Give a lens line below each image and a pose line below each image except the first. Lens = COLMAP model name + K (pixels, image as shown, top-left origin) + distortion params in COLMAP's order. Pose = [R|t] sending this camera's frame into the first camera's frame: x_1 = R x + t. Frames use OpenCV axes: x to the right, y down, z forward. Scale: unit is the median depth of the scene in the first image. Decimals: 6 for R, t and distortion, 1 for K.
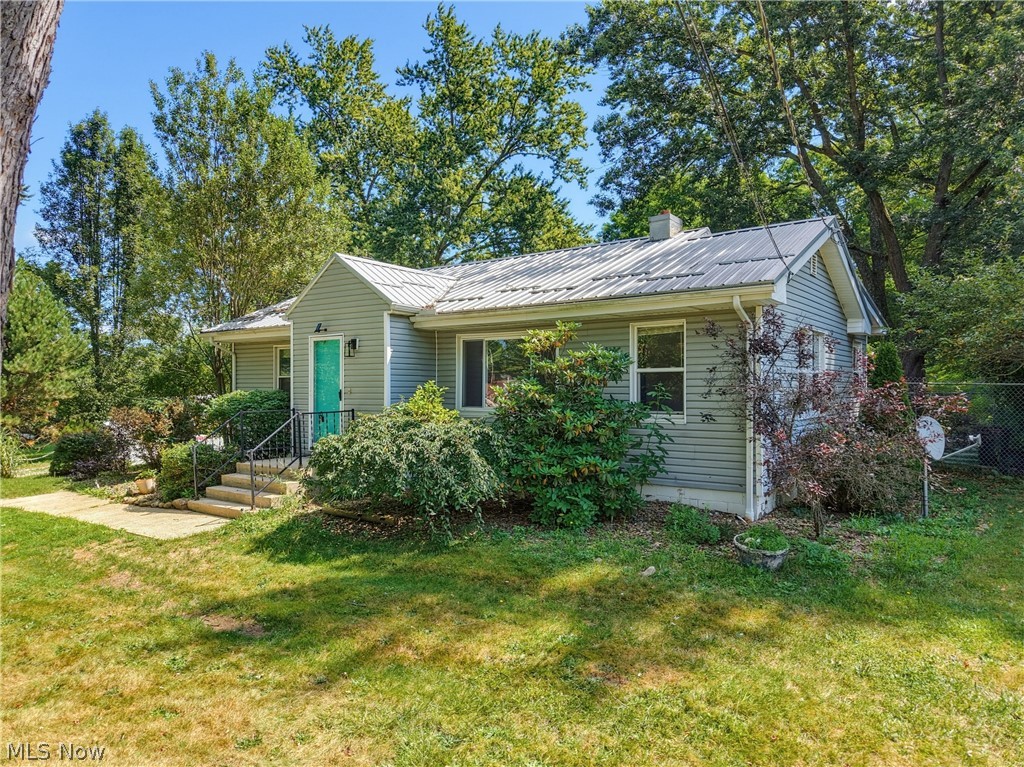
lens RADIAL K [[717.4, 0, 511.9], [0, 717.4, 385.9], [0, 0, 1]] dist [0.007625, 0.003121]
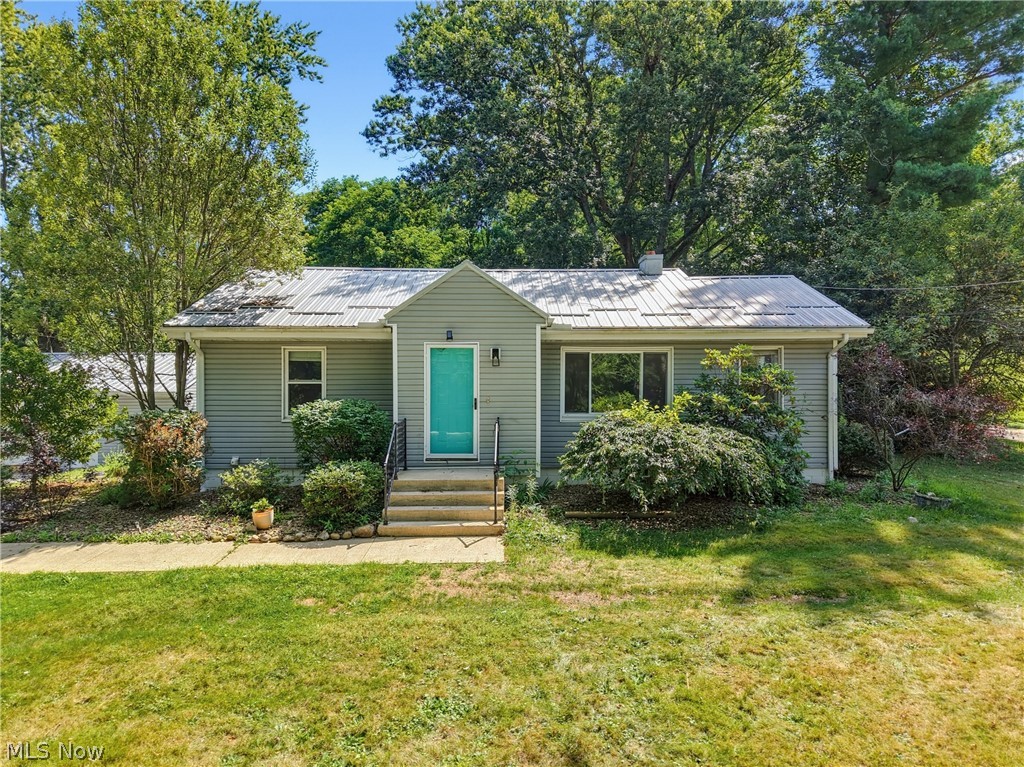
lens RADIAL K [[717.4, 0, 511.8], [0, 717.4, 383.6], [0, 0, 1]] dist [0.007625, 0.003121]
pose [[0.787808, 0.001886, 0.615918, -0.817516], [-0.001122, 0.999998, -0.001626, -0.013803], [-0.615920, 0.000590, 0.787808, 0.185934]]
